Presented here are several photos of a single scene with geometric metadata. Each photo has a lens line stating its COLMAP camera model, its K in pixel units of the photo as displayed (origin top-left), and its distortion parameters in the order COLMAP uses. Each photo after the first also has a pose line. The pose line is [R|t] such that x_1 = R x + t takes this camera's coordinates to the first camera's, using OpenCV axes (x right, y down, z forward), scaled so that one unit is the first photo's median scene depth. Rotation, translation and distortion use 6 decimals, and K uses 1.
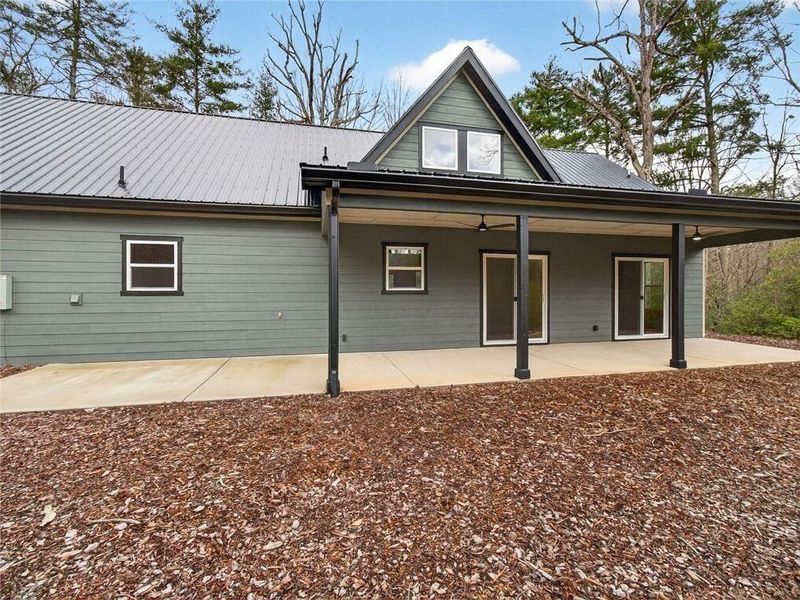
lens RADIAL K [[368.8, 0, 400.7], [0, 368.8, 293.2], [0, 0, 1]] dist [-0.000072, 0.000560]
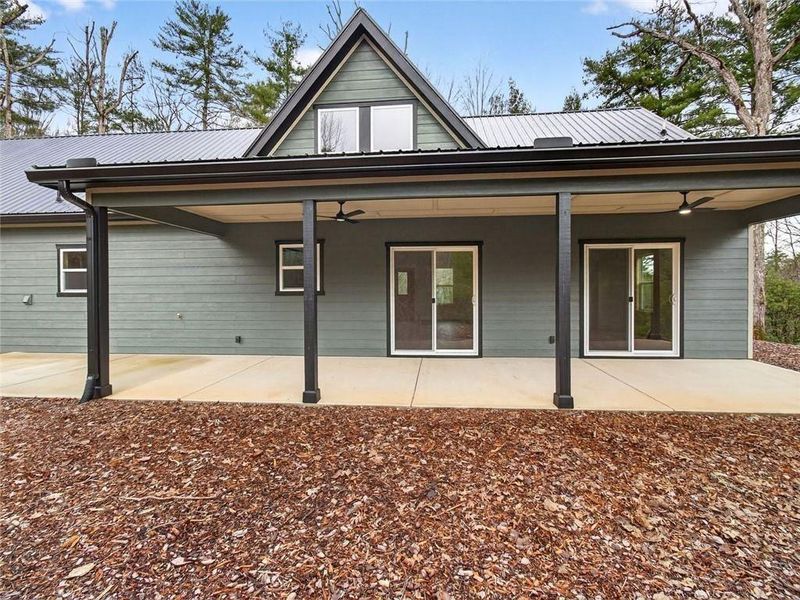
lens RADIAL K [[368.8, 0, 400.7], [0, 368.8, 293.2], [0, 0, 1]] dist [-0.000072, 0.000560]
pose [[0.945861, -0.001195, -0.324568, 0.533939], [0.003073, 0.999981, 0.005274, -0.005886], [0.324556, -0.005985, 0.945847, 0.203529]]
